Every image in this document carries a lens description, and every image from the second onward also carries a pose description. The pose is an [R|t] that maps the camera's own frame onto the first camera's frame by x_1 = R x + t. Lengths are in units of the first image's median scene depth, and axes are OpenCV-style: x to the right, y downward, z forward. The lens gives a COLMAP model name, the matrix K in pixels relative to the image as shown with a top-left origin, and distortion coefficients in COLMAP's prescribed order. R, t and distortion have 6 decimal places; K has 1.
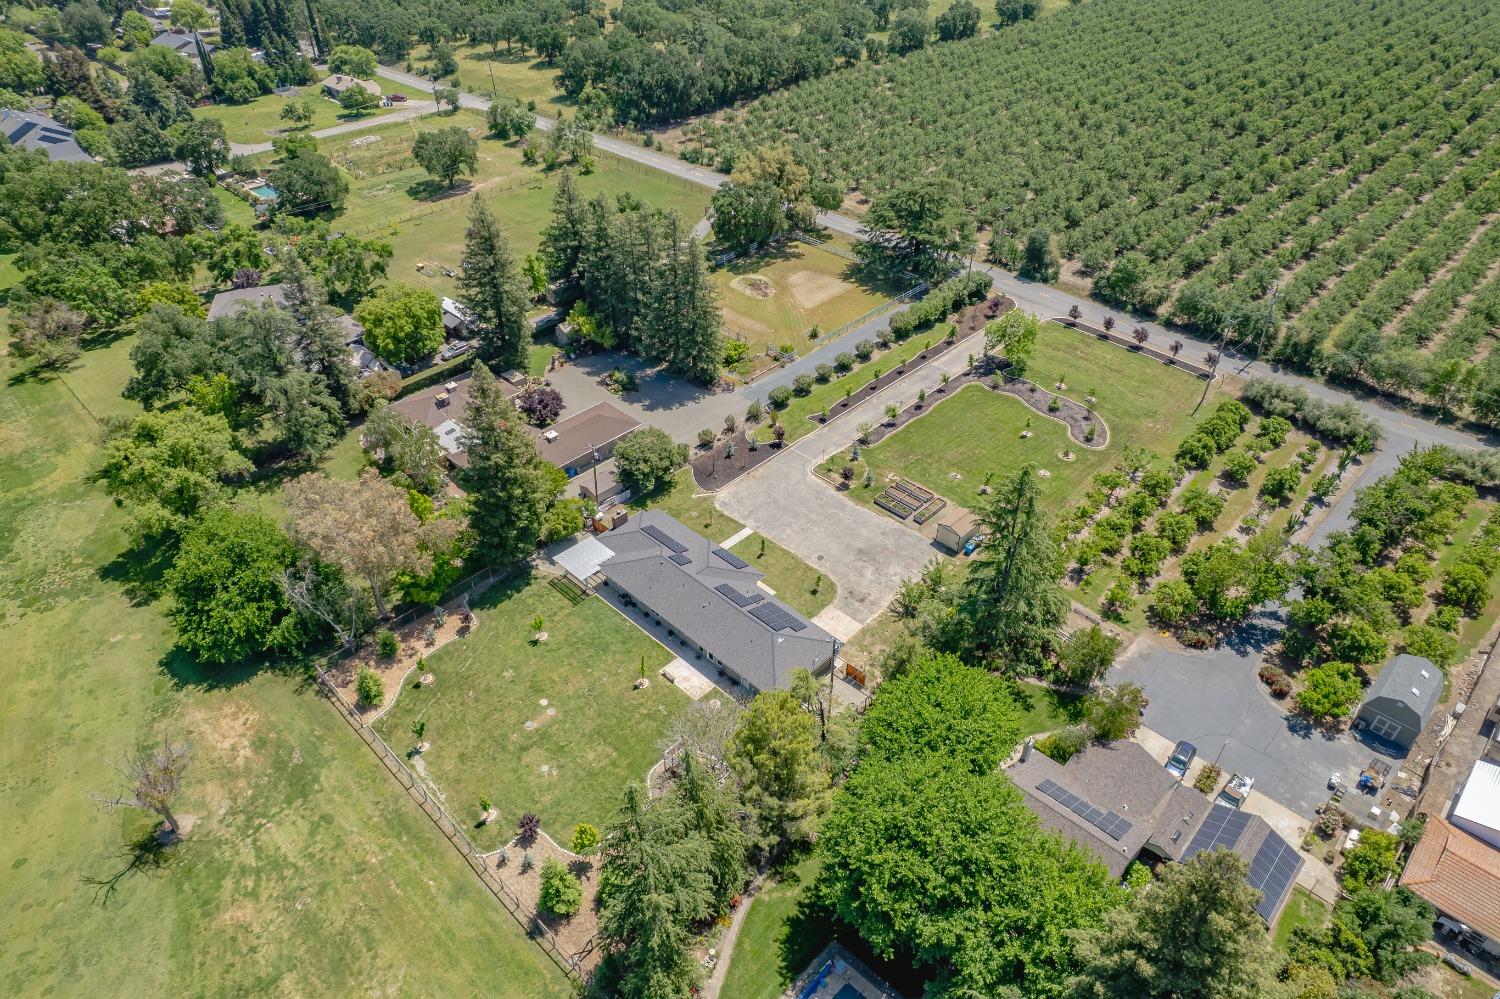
lens RADIAL K [[961.5, 0, 740.8], [0, 961.5, 503.1], [0, 0, 1]] dist [-0.079364, 0.071485]
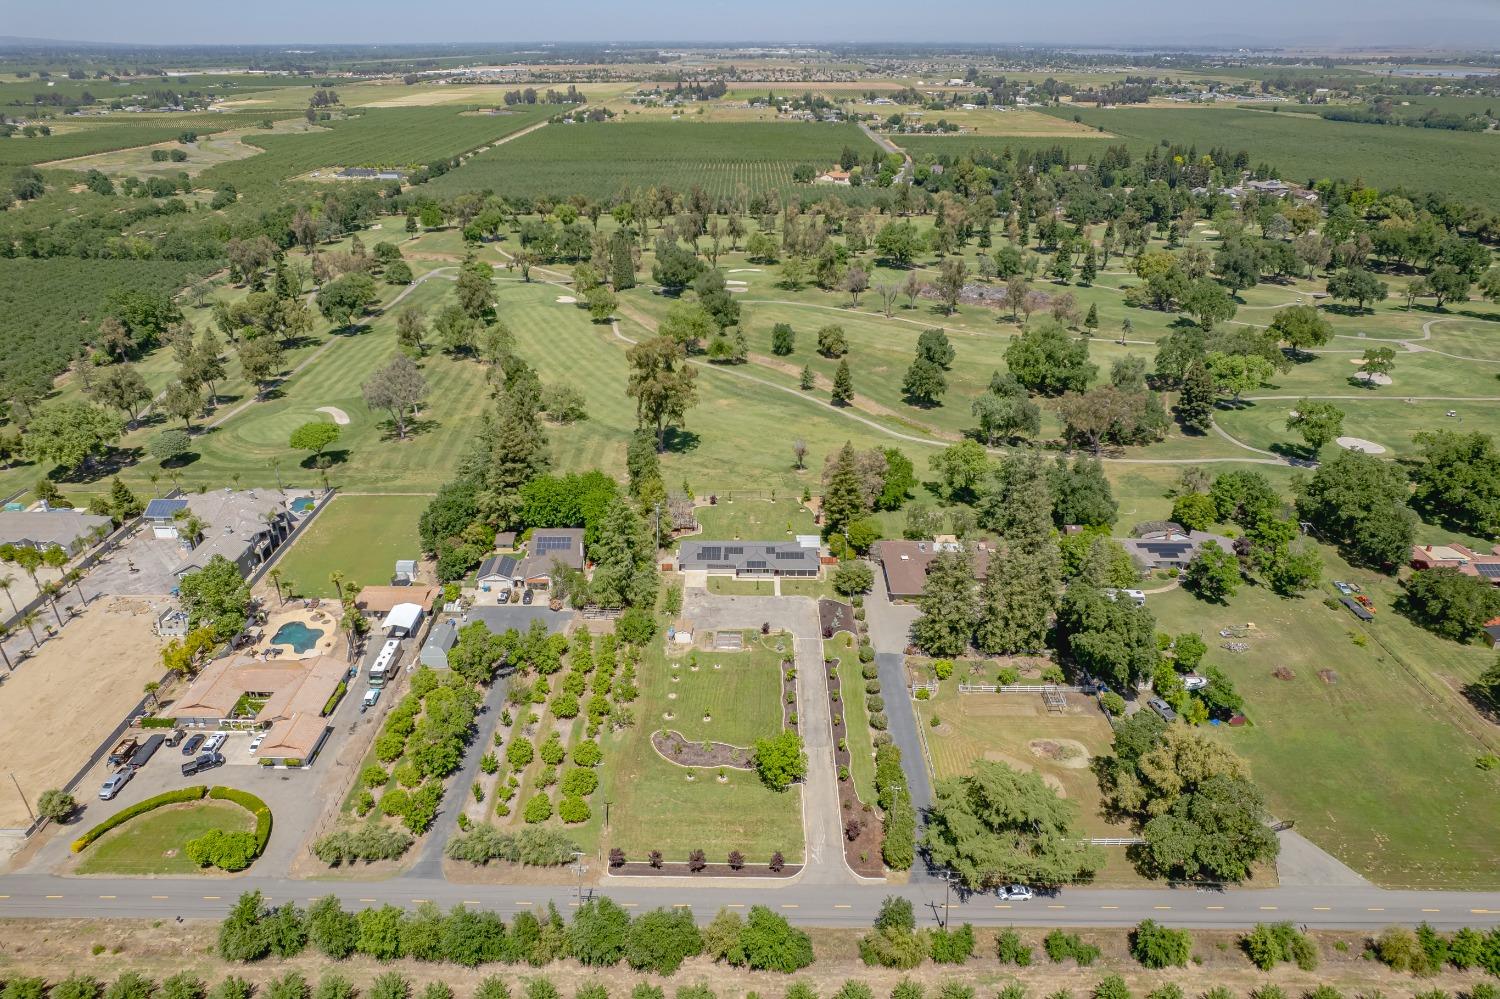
lens RADIAL K [[954.4, 0, 741.5], [0, 954.4, 507.7], [0, 0, 1]] dist [-0.072441, 0.062103]
pose [[-0.723929, 0.311316, -0.615637, 0.943572], [-0.422168, 0.505875, 0.752239, -1.166674], [0.545620, 0.804470, -0.234790, 1.082319]]
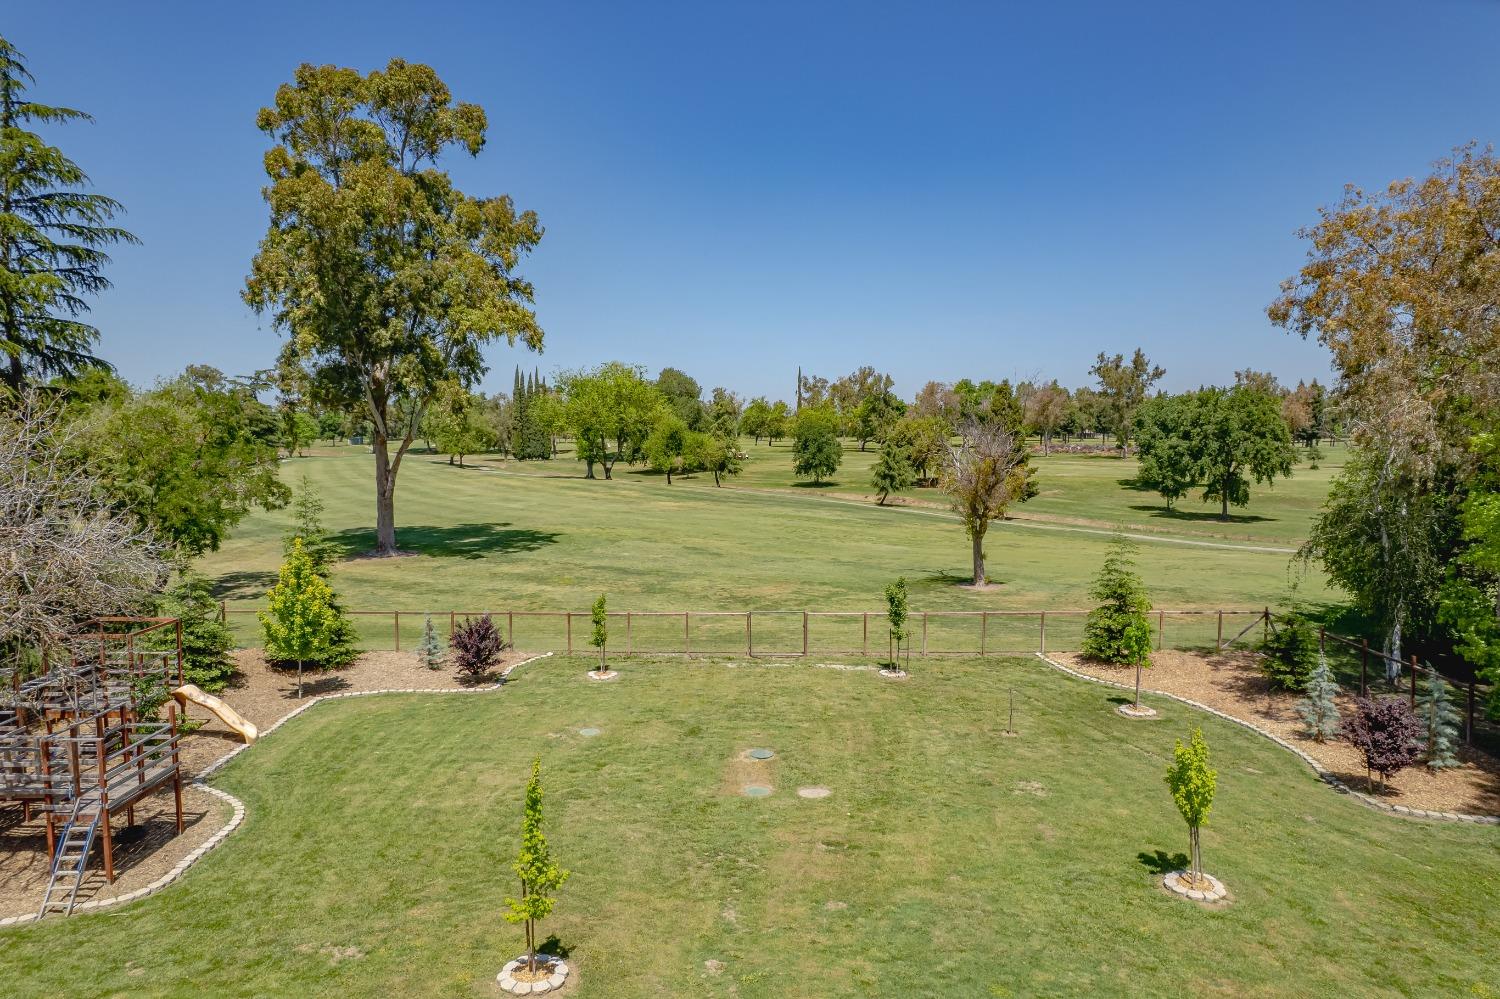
lens RADIAL K [[954.4, 0, 741.5], [0, 954.4, 507.7], [0, 0, 1]] dist [-0.072441, 0.062103]
pose [[-0.722532, 0.068607, -0.687925, -0.016479], [-0.421399, 0.745134, 0.516911, 0.020107], [0.548060, 0.663376, -0.509472, 0.758896]]
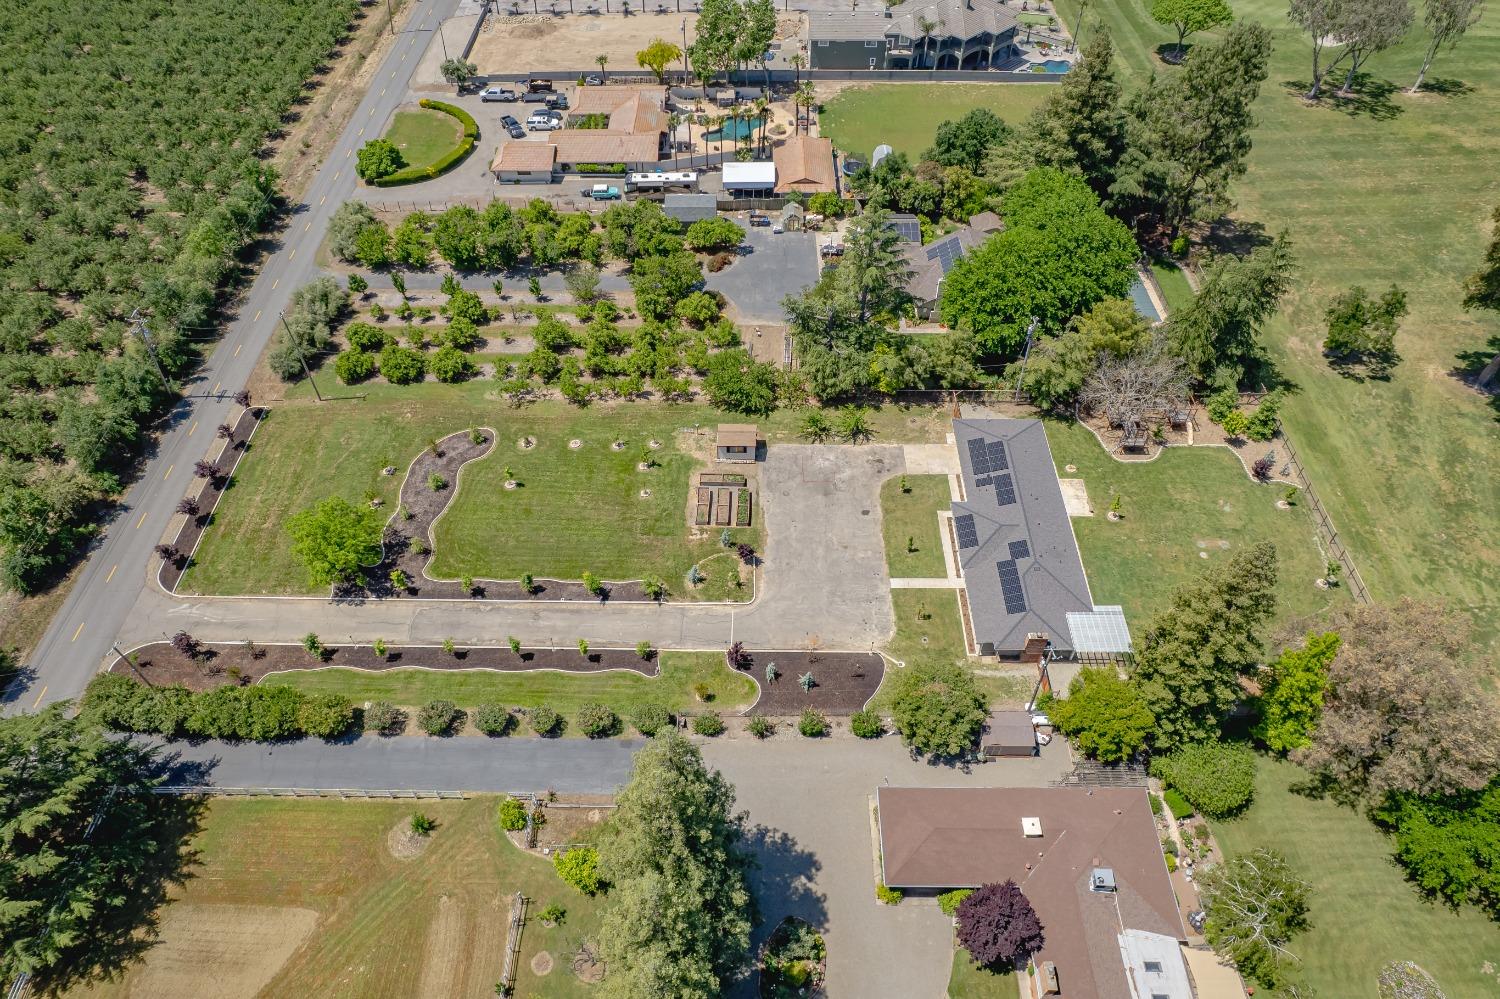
lens RADIAL K [[961.5, 0, 740.8], [0, 961.5, 503.1], [0, 0, 1]] dist [-0.079364, 0.071485]
pose [[-0.691117, -0.537042, 0.483676, -0.234630], [0.448892, 0.205534, 0.869627, -0.681609], [-0.566439, 0.818133, 0.099026, 0.811492]]
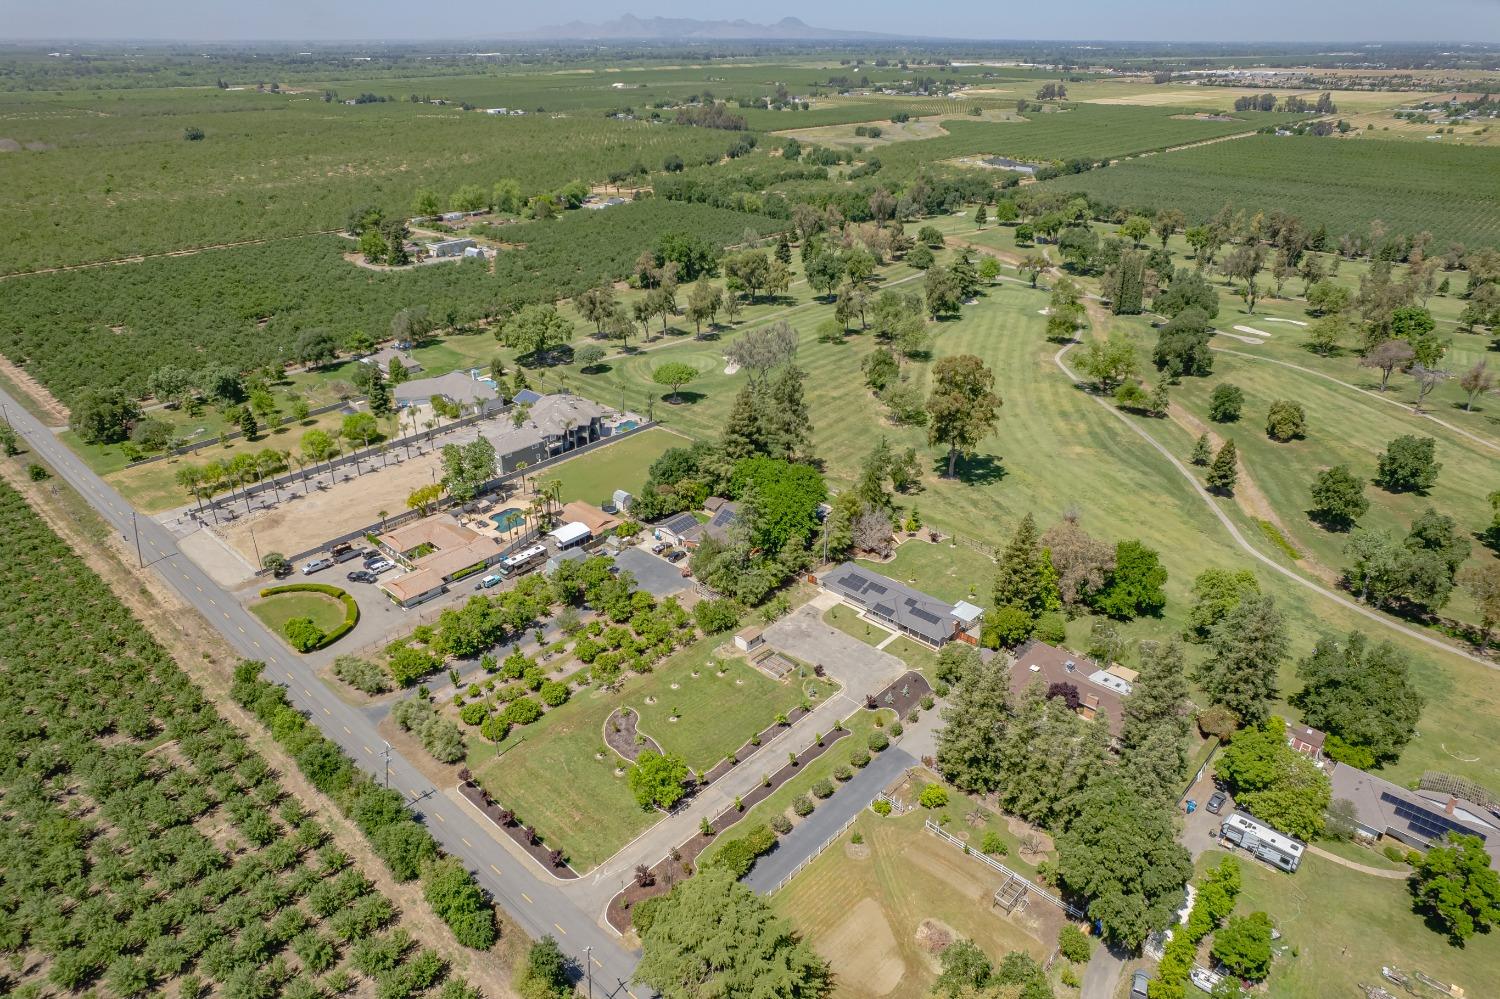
lens RADIAL K [[954.4, 0, 741.5], [0, 954.4, 507.7], [0, 0, 1]] dist [-0.072441, 0.062103]
pose [[-0.999633, 0.012226, -0.024156, 0.235669], [-0.016612, 0.427551, 0.903838, -1.294472], [0.021378, 0.903908, -0.427192, 1.266400]]
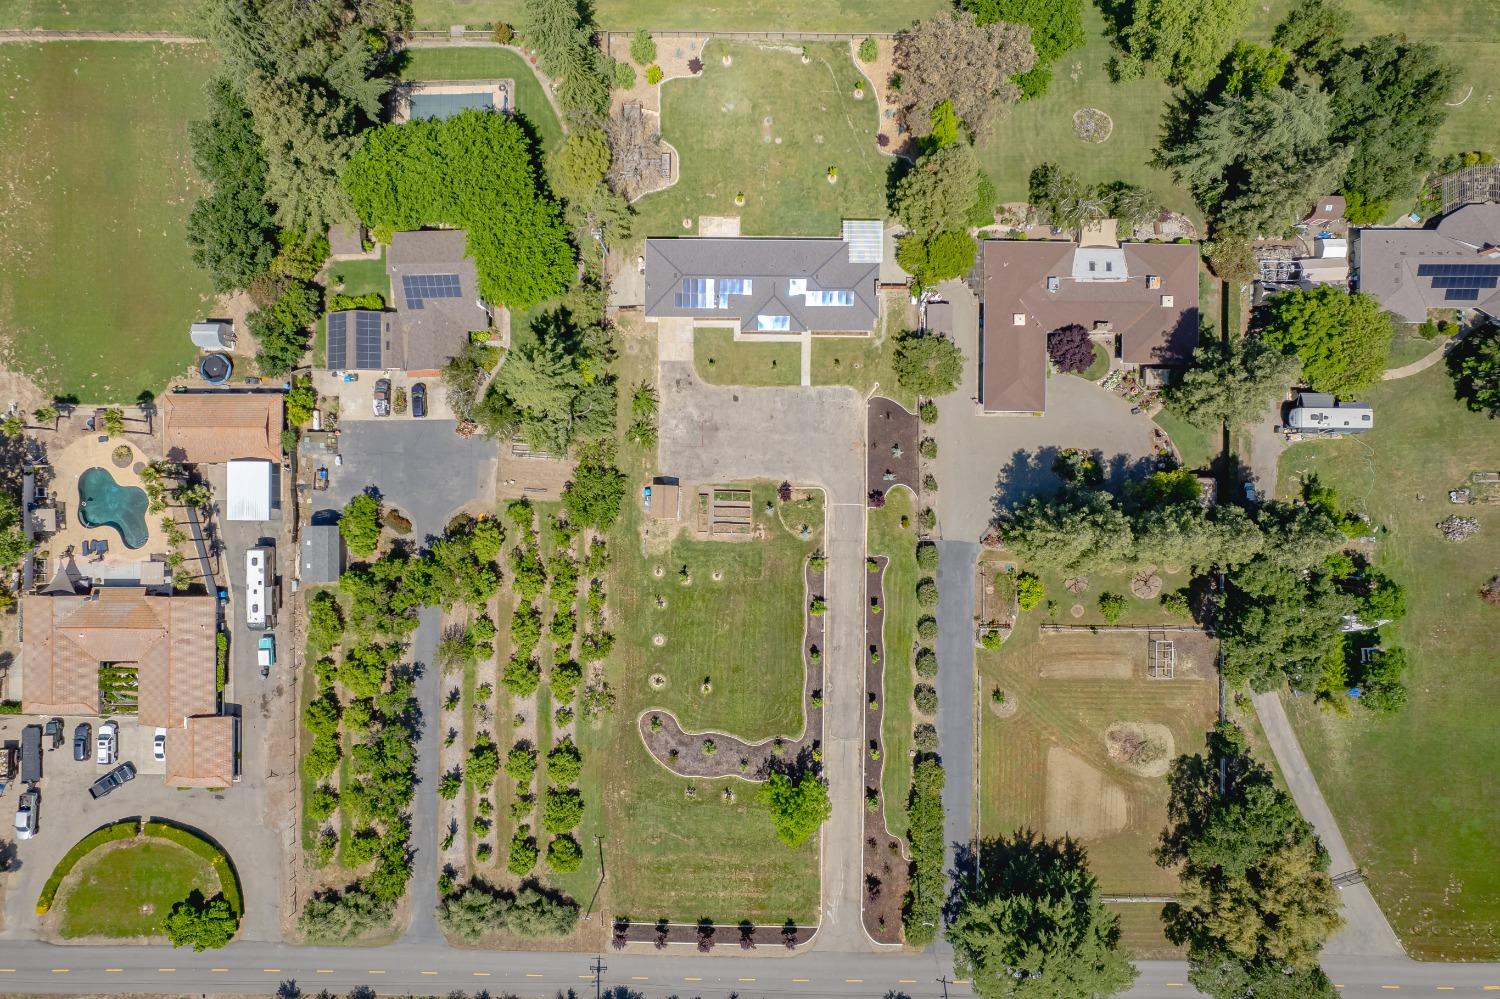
lens RADIAL K [[954.4, 0, 741.5], [0, 954.4, 507.7], [0, 0, 1]] dist [-0.072441, 0.062103]
pose [[-0.720163, 0.693759, 0.007971, 0.135439], [-0.416711, -0.441700, 0.794514, -0.776601], [0.554723, 0.568858, 0.607193, 0.313814]]
